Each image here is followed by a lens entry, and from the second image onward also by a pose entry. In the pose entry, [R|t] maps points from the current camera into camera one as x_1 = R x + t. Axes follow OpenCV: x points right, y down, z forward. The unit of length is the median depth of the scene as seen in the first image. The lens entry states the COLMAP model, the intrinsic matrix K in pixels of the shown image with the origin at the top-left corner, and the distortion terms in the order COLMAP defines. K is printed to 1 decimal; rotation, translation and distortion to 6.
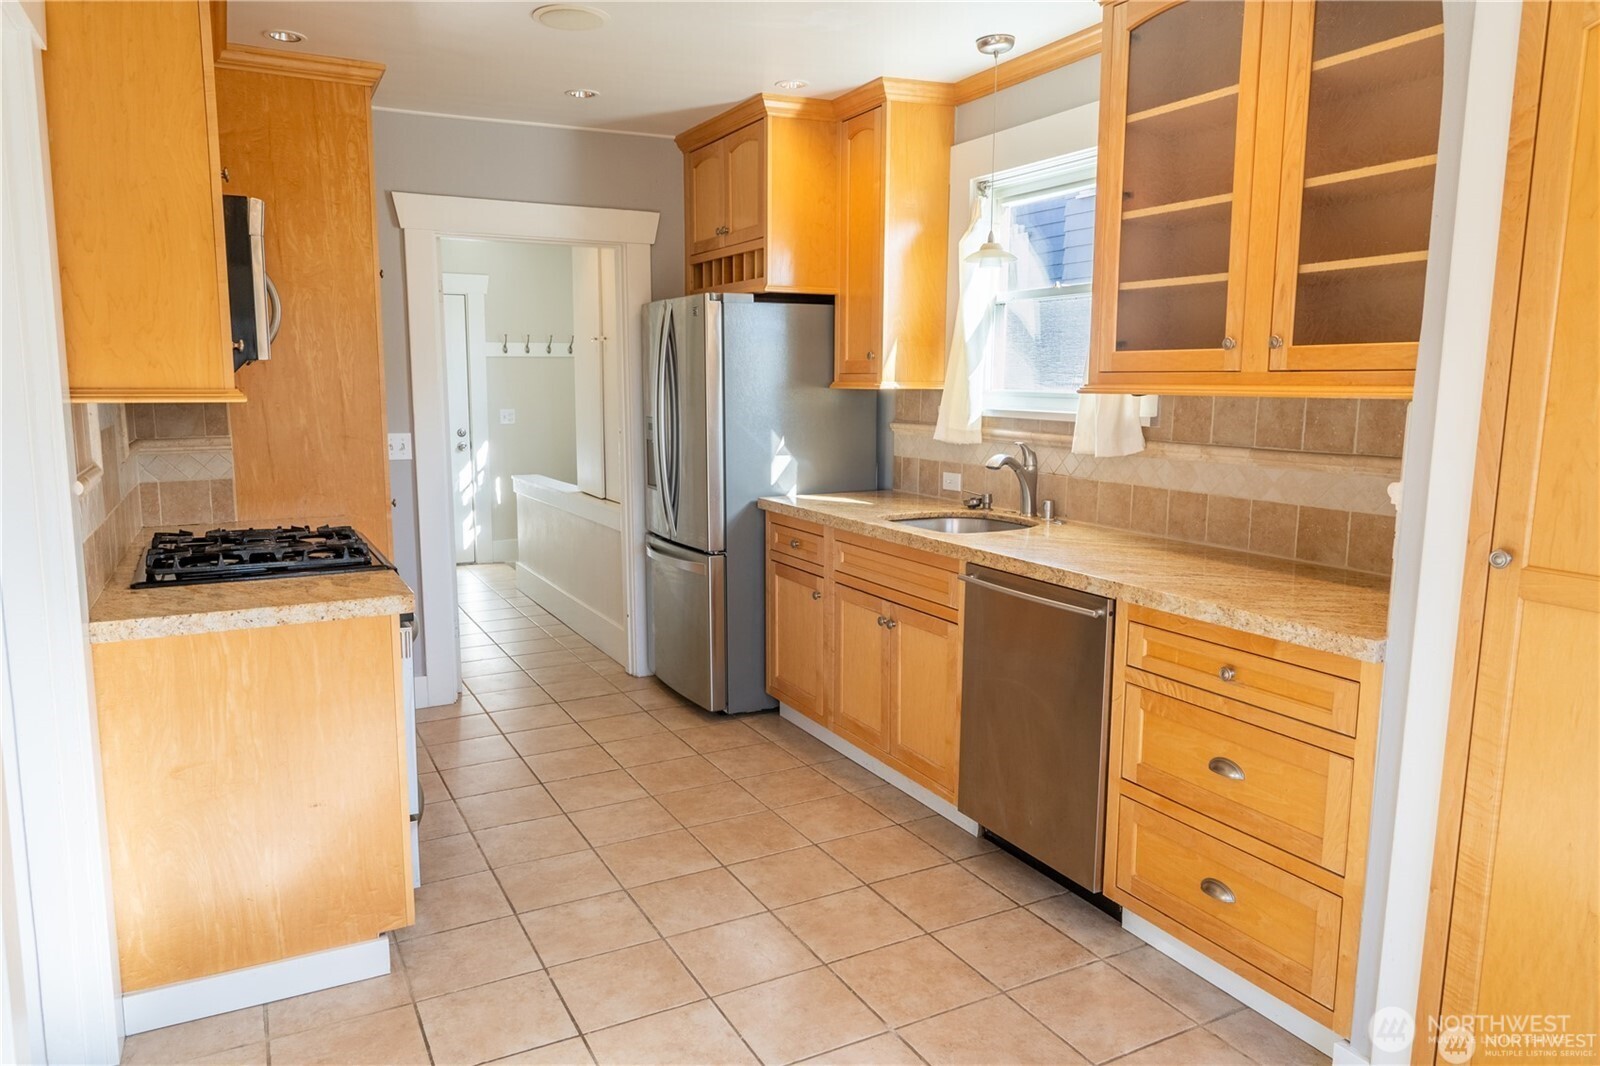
lens RADIAL K [[1072.5, 0, 795.0], [0, 1072.5, 533.5], [0, 0, 1]] dist [-0.003063, 0.003040]
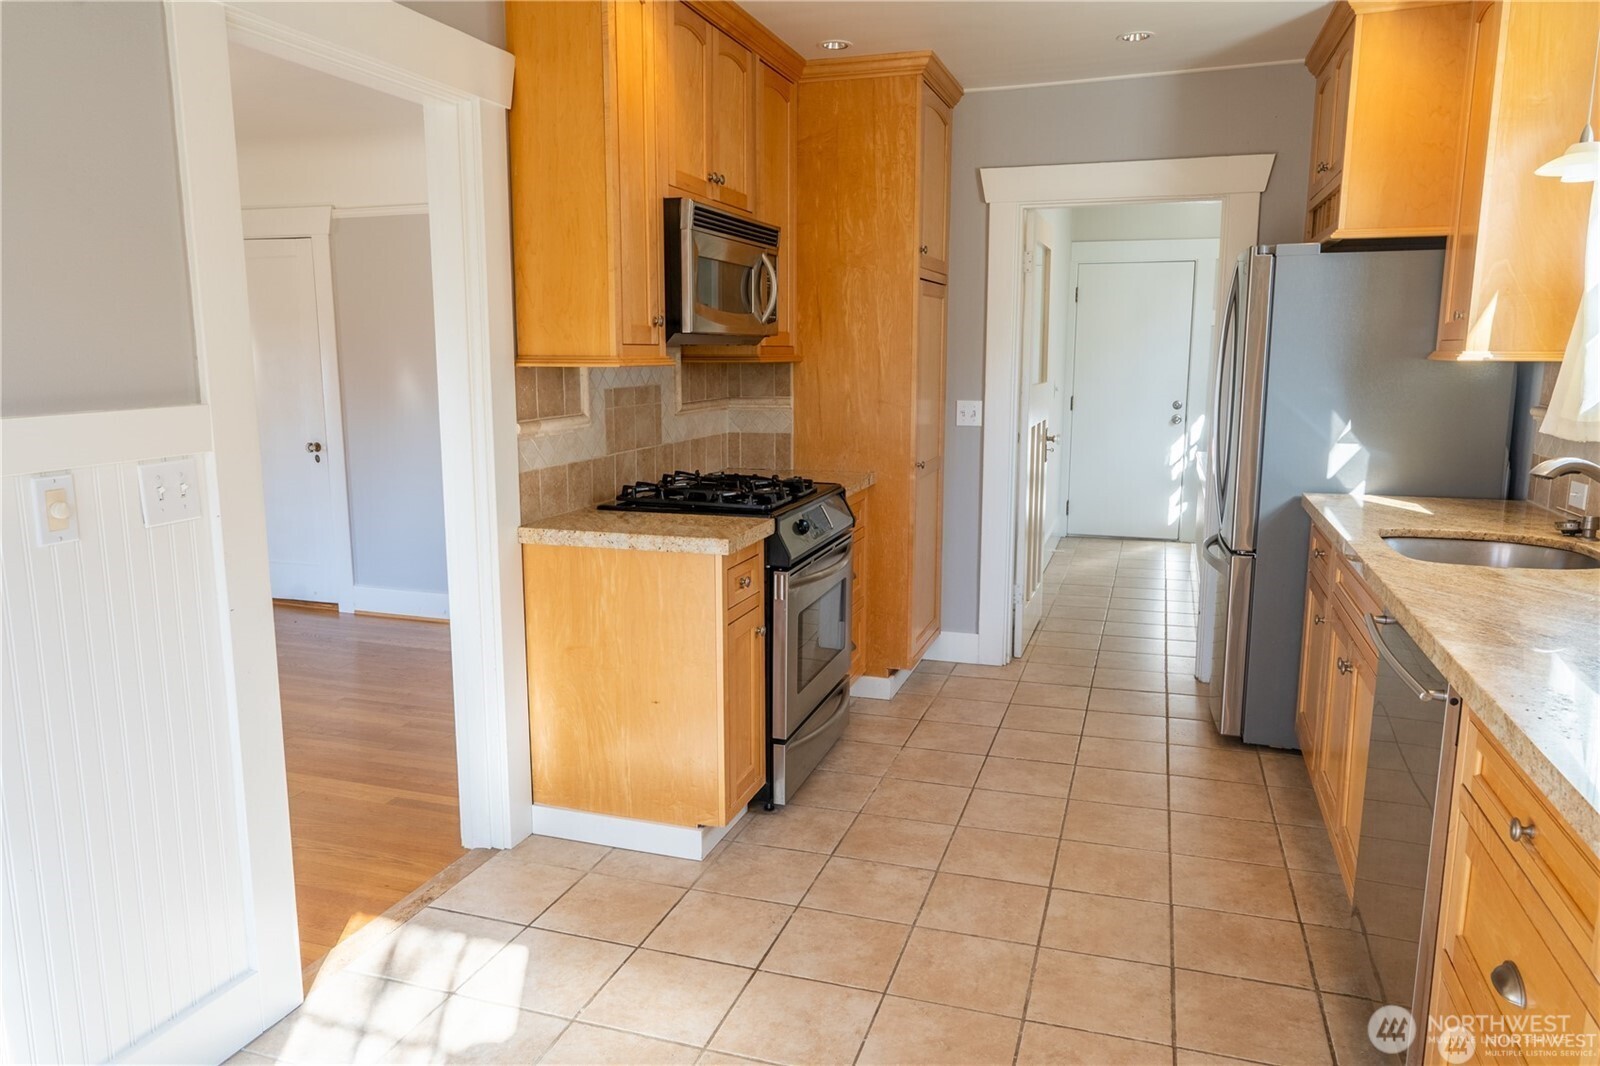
lens RADIAL K [[1072.5, 0, 795.0], [0, 1072.5, 533.5], [0, 0, 1]] dist [-0.003063, 0.003040]
pose [[0.693439, 0.119910, -0.710467, 0.331909], [-0.101224, 0.992488, 0.068710, -0.022884], [0.713369, 0.024270, 0.700368, 0.172979]]
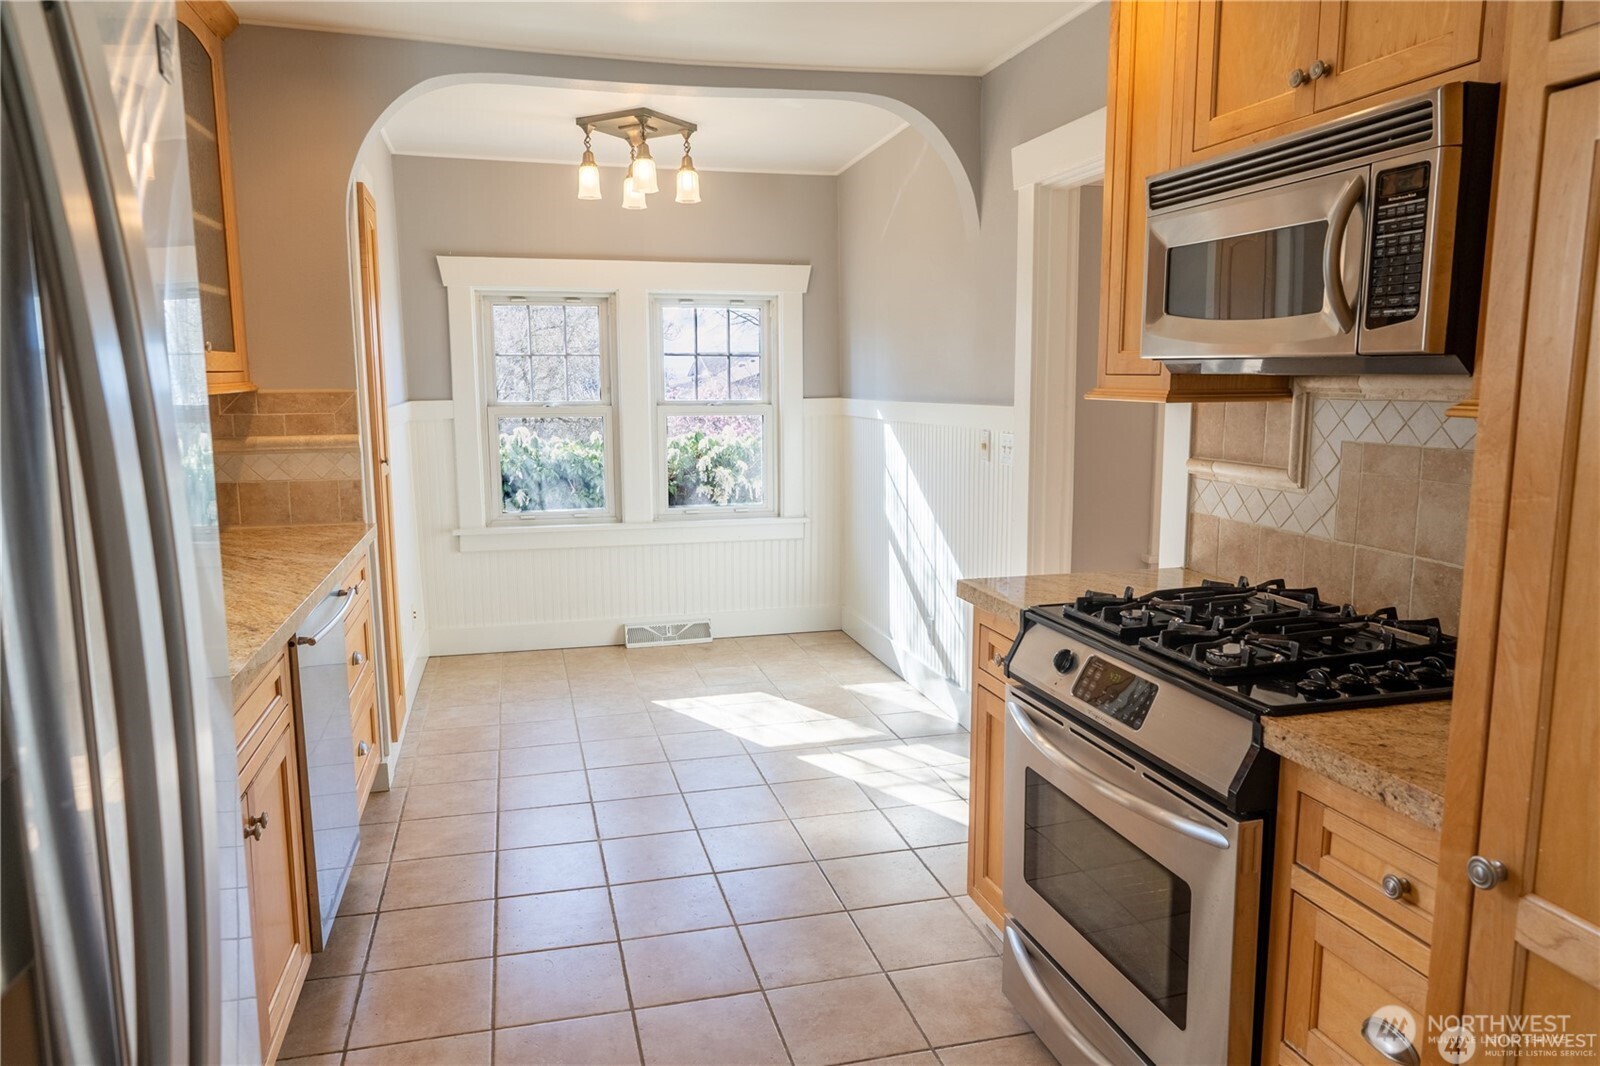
lens RADIAL K [[1067.5, 0, 796.7], [0, 1067.5, 533.1], [0, 0, 1]] dist [-0.003037, 0.003474]
pose [[-0.976343, -0.030433, 0.214073, -0.285373], [0.032398, 0.958279, 0.283992, -0.199087], [-0.213785, 0.284209, -0.934624, 1.353382]]
